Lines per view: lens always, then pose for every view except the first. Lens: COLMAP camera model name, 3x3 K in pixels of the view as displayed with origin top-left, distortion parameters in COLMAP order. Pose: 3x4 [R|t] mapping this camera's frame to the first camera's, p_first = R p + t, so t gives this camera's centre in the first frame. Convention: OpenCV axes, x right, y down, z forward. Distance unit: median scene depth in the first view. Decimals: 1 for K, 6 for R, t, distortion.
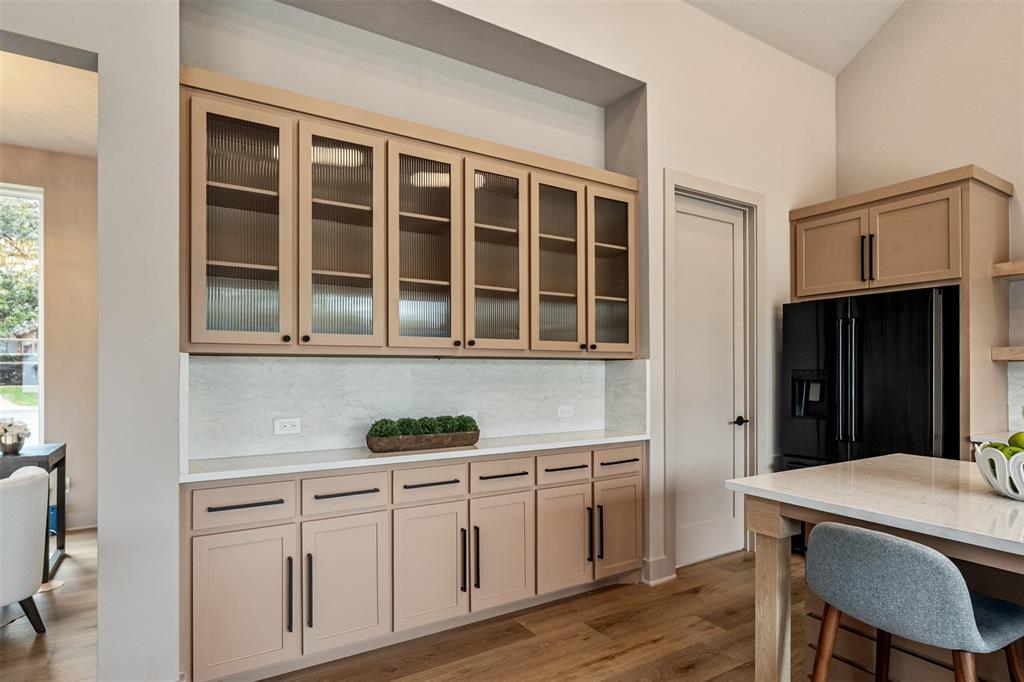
lens RADIAL K [[547.0, 0, 509.3], [0, 547.0, 370.9], [0, 0, 1]] dist [0.002932, -0.000846]
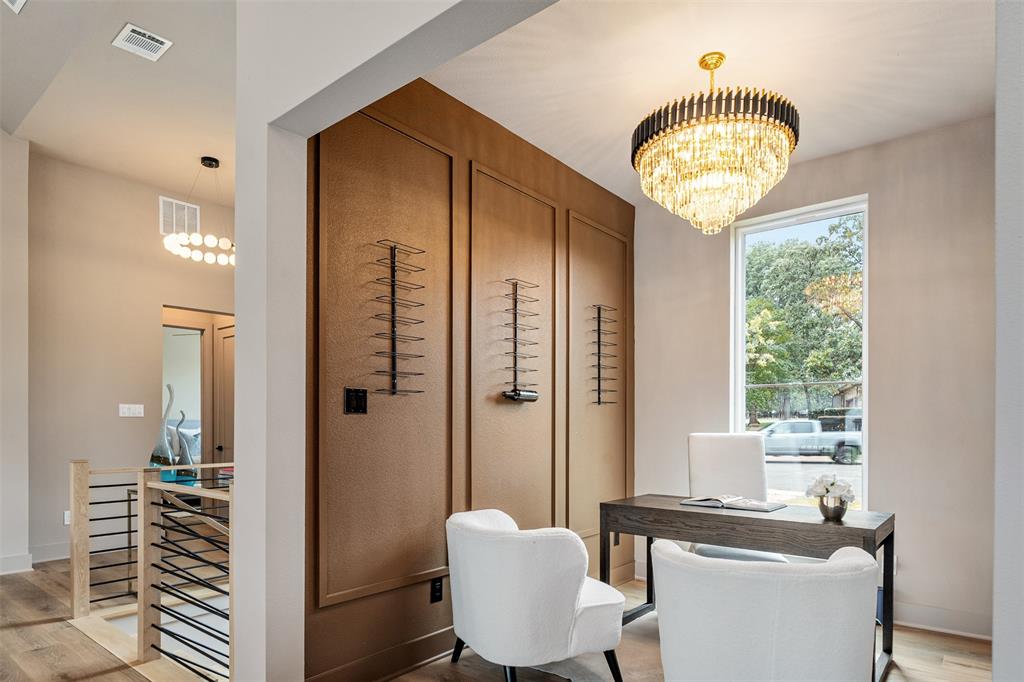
lens RADIAL K [[587.5, 0, 513.4], [0, 587.5, 420.3], [0, 0, 1]] dist [-0.003661, -0.002877]
pose [[0.324210, -0.003750, -0.945978, -0.115170], [-0.006108, 0.999963, -0.006058, 0.006247], [0.945965, 0.007742, 0.324175, 0.128951]]
